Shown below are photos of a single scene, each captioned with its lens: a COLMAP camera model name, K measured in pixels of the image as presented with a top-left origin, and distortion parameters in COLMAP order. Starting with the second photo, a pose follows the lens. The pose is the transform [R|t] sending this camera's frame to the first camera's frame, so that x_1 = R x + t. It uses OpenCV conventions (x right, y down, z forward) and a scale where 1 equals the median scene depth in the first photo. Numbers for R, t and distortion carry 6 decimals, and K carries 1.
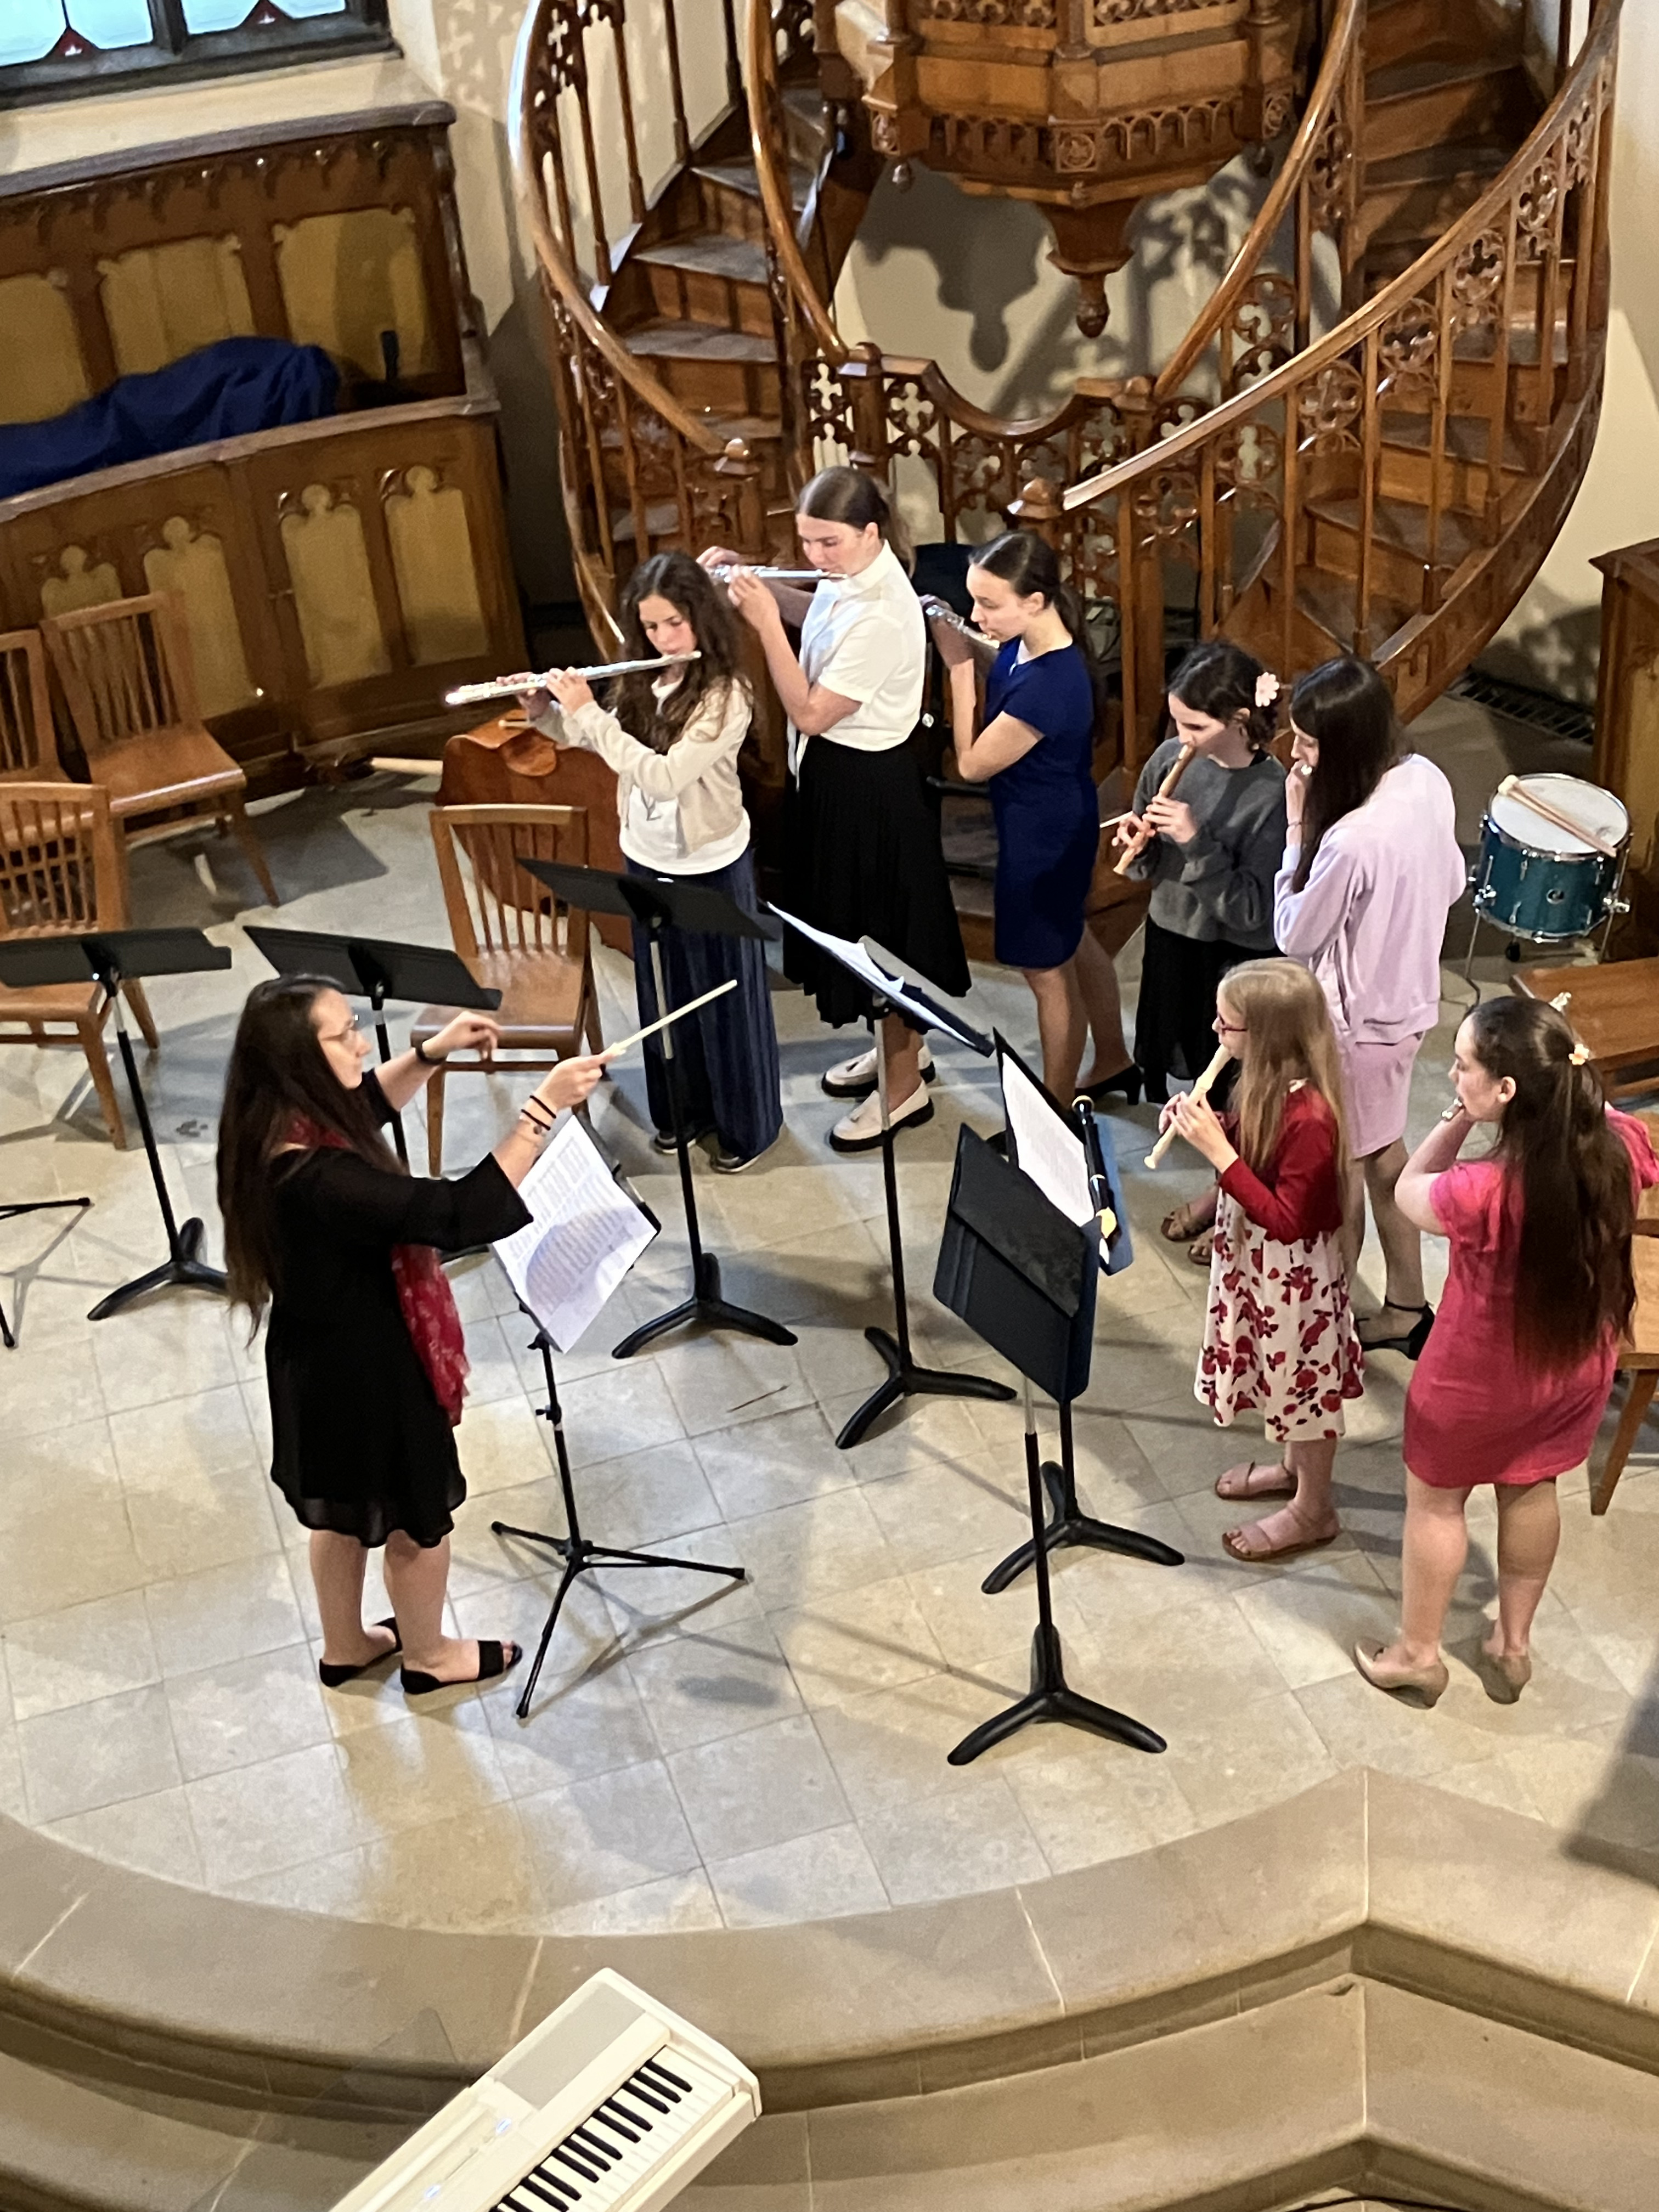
lens RADIAL K [[3228.8, 0, 829.5], [0, 3228.8, 1106.0], [0, 0, 1]] dist [0.035607, 0.034245]
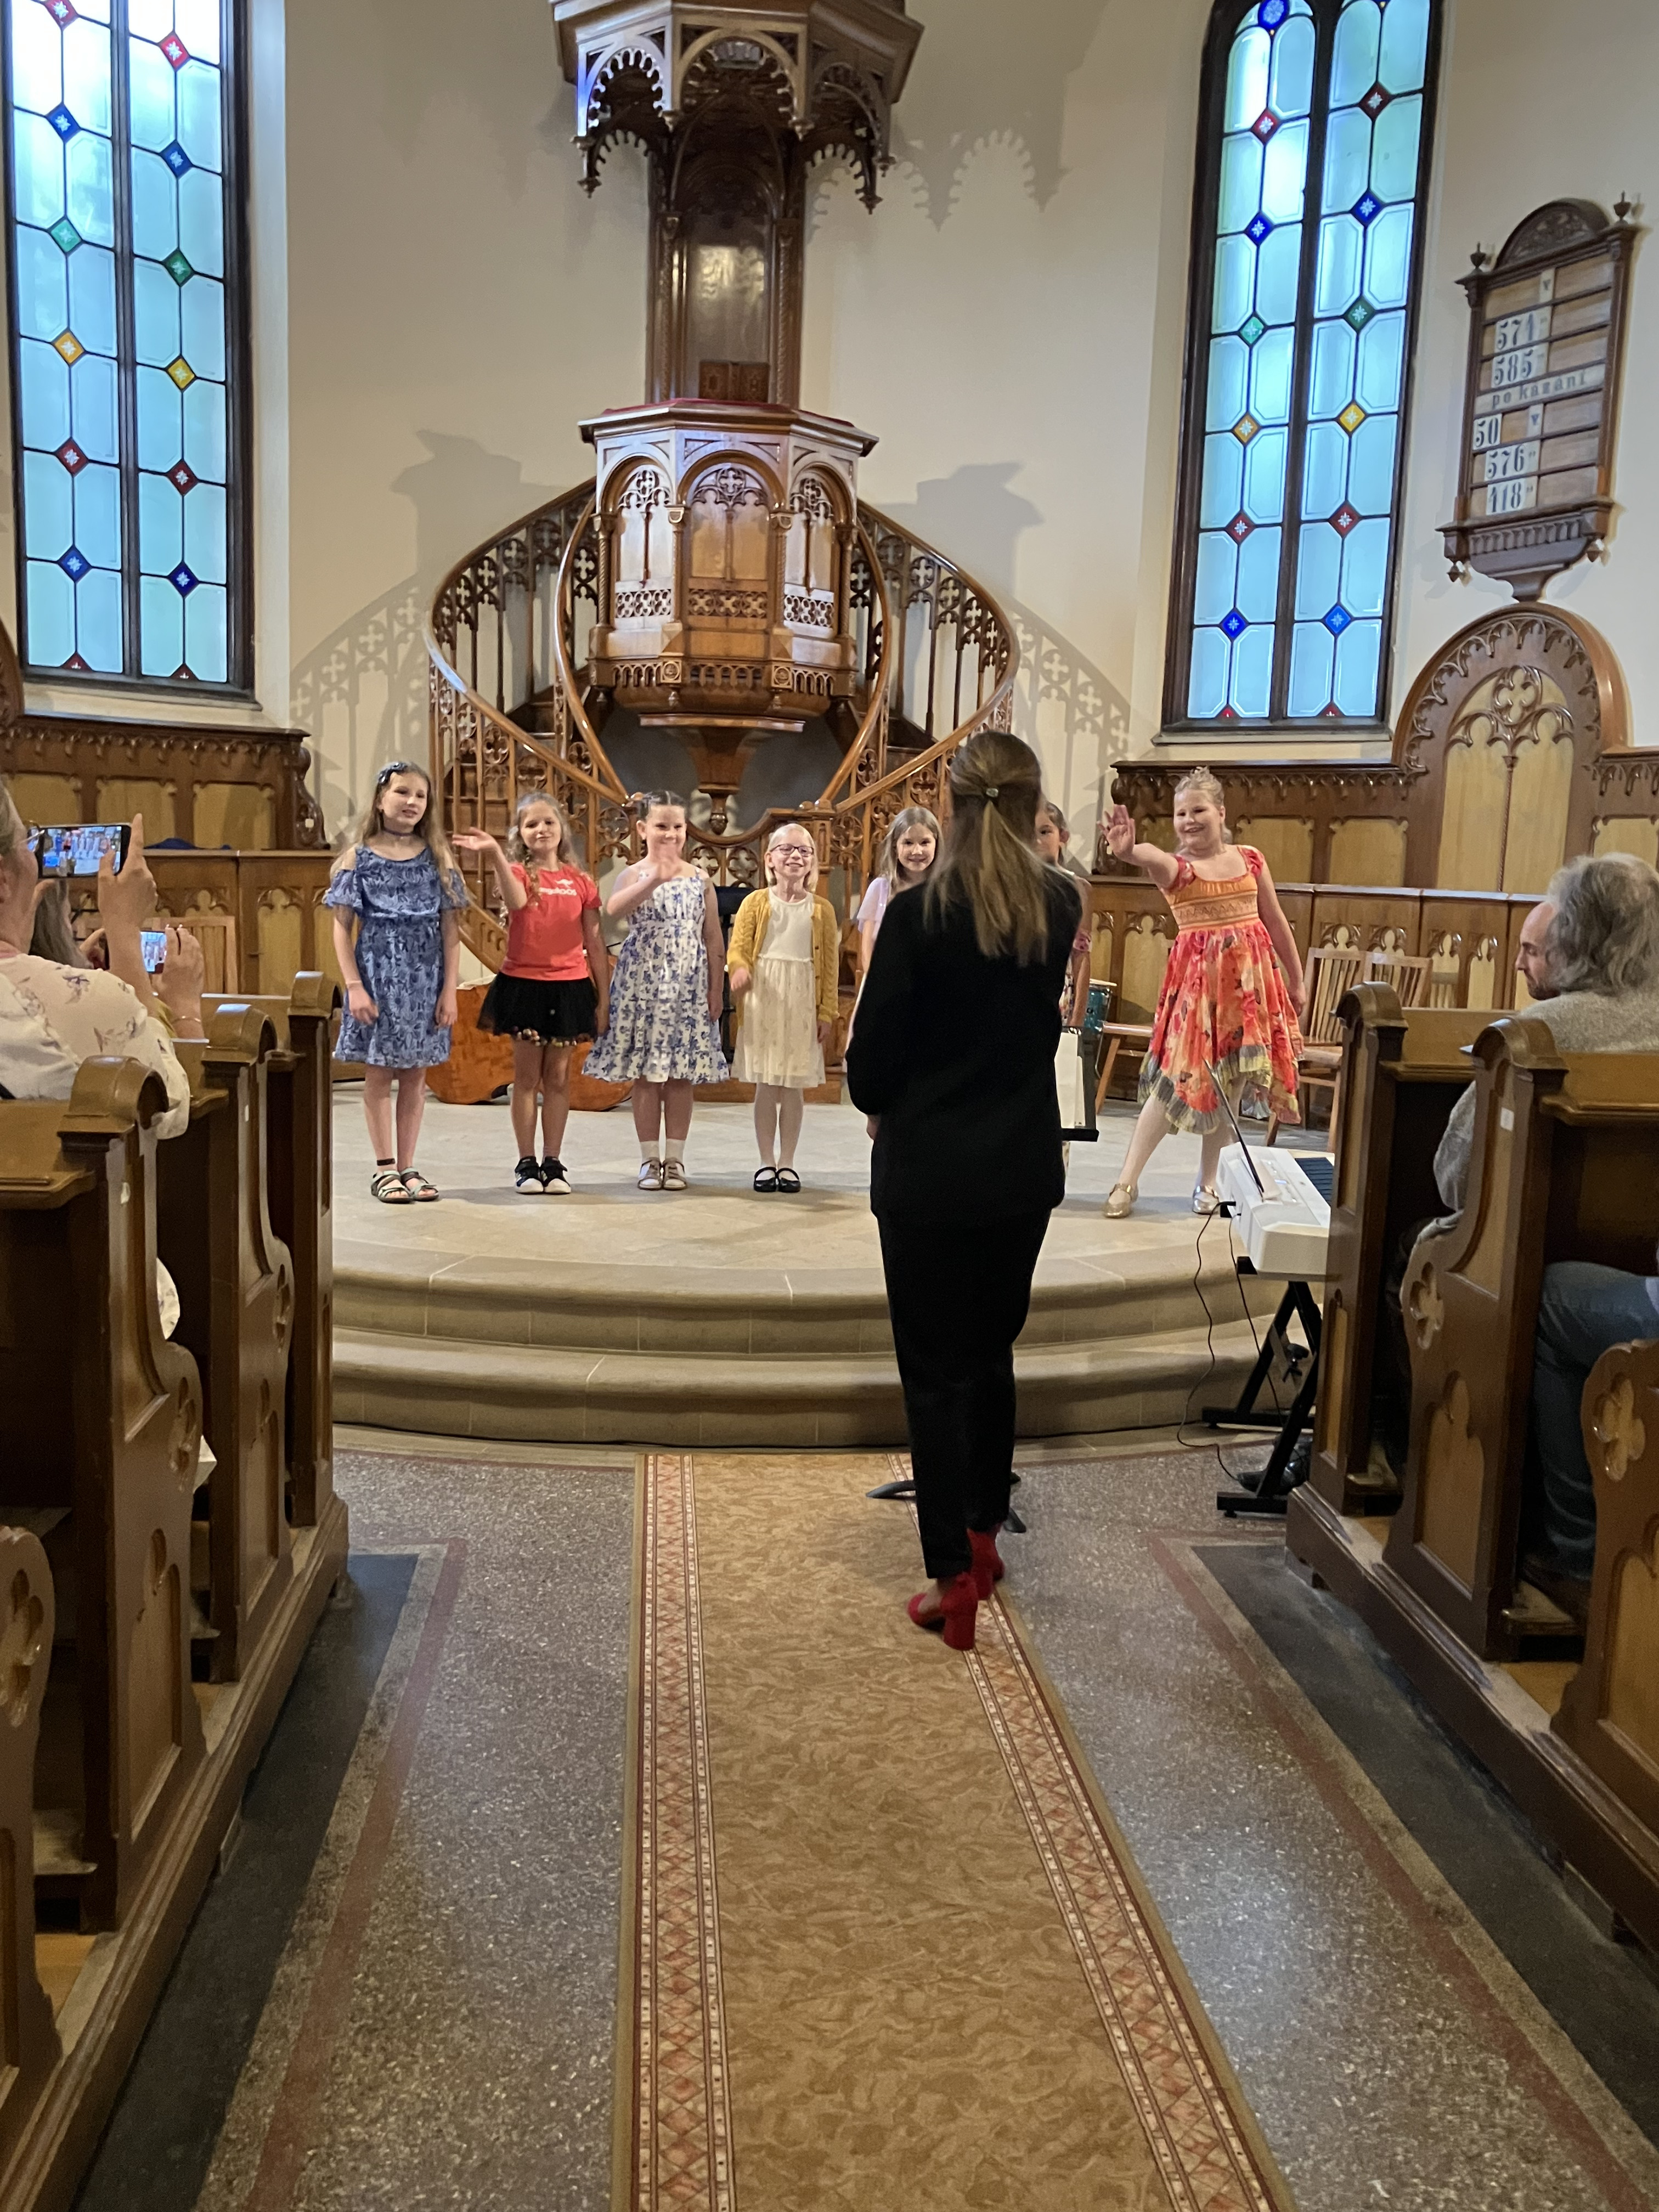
lens RADIAL K [[1948.6, 0, 825.5], [0, 1948.6, 1132.5], [0, 0, 1]] dist [0.077204, -0.237155]
pose [[0.836338, 0.020803, 0.547820, -0.481094], [0.230033, 0.893737, -0.385122, 0.364472], [-0.497619, 0.448109, 0.742680, 0.212652]]
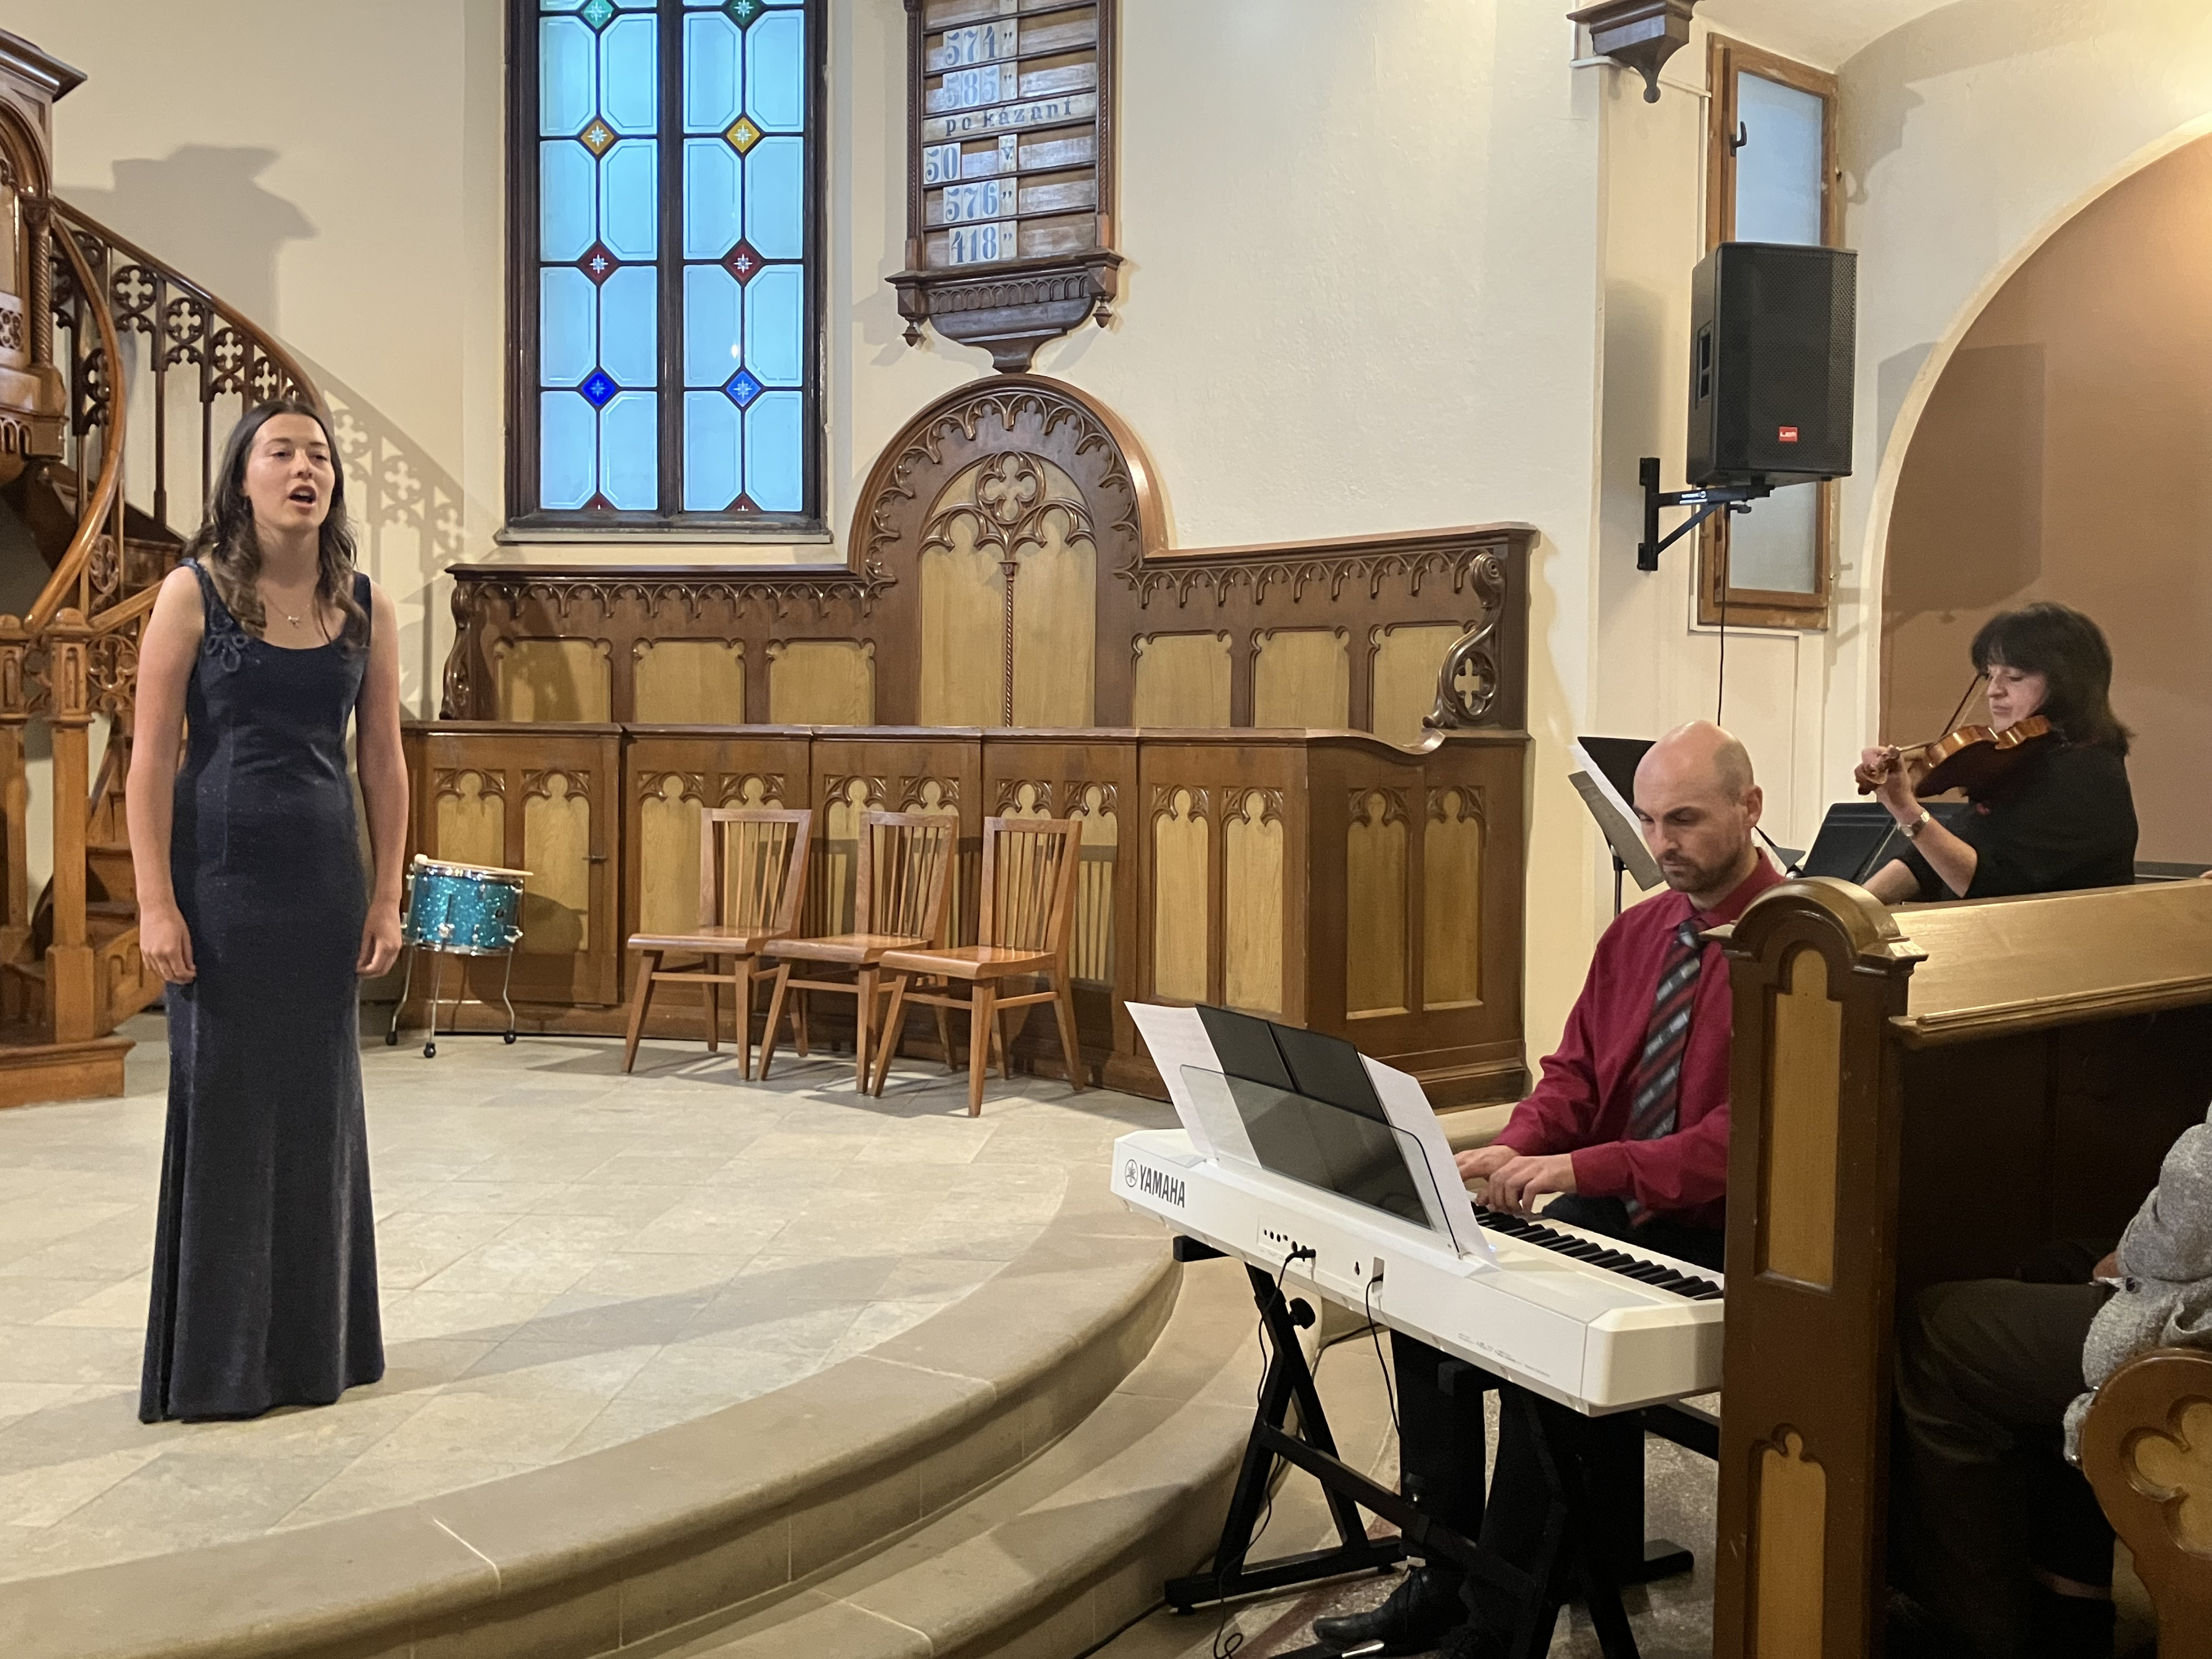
lens RADIAL K [[2102.3, 0, 1100.1], [0, 2102.3, 799.9], [0, 0, 1]] dist [0.134580, -0.394467]
pose [[0.398066, 0.037987, 0.916570, -0.425479], [0.490373, 0.835600, -0.247601, 0.207075], [-0.775292, 0.548023, 0.313996, 0.443023]]
